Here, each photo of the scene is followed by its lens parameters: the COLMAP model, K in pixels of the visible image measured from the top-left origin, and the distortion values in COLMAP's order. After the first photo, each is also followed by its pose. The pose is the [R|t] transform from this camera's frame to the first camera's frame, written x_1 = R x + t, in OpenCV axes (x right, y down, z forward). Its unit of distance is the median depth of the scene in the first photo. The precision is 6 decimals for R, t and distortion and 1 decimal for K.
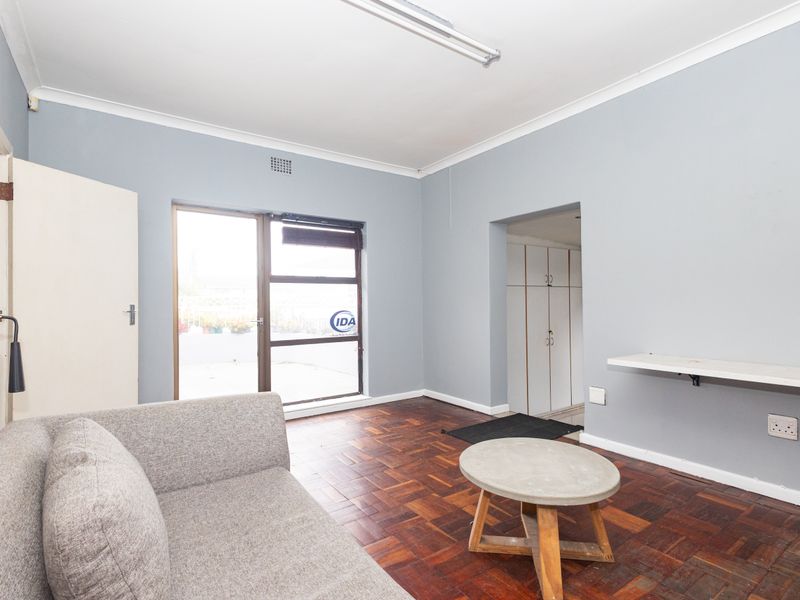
lens RADIAL K [[411.2, 0, 400.0], [0, 411.2, 300.0], [0, 0, 1]] dist [0.001955, 0.000398]
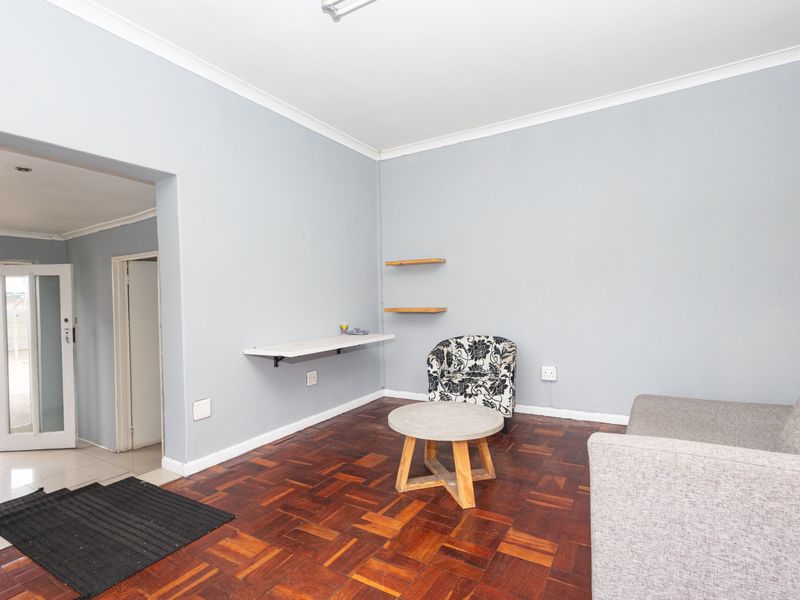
lens RADIAL K [[411.2, 0, 400.0], [0, 411.2, 300.0], [0, 0, 1]] dist [0.001955, 0.000398]
pose [[-0.406966, 0.012724, 0.913355, -0.372622], [0.017521, 0.999828, -0.006122, 0.013782], [-0.913275, 0.013512, -0.407119, 0.760010]]
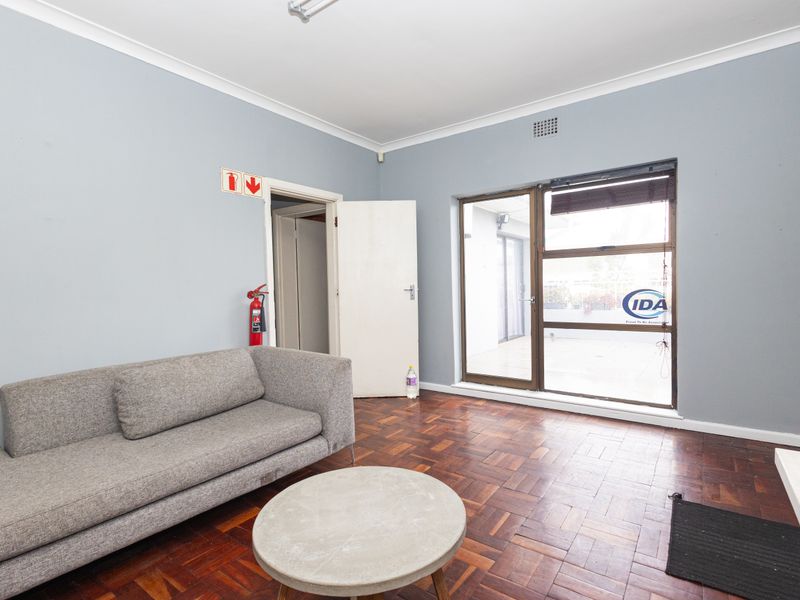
lens RADIAL K [[411.2, 0, 400.0], [0, 411.2, 300.0], [0, 0, 1]] dist [0.001955, 0.000398]
pose [[0.322338, 0.033292, -0.946039, 0.463368], [0.029160, 0.998558, 0.045076, -0.001093], [0.946175, -0.042116, 0.320903, 0.391570]]
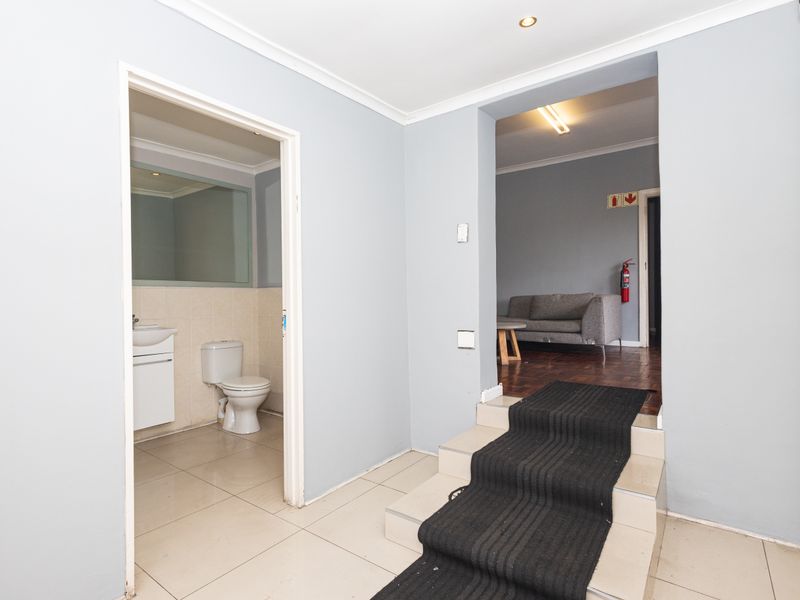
lens RADIAL K [[411.2, 0, 400.0], [0, 411.2, 300.0], [0, 0, 1]] dist [0.001955, 0.000398]
pose [[-0.949302, 0.023505, -0.313486, 0.728080], [0.023782, 0.999713, 0.002941, 0.108915], [0.313465, -0.004664, -0.949588, 1.436687]]
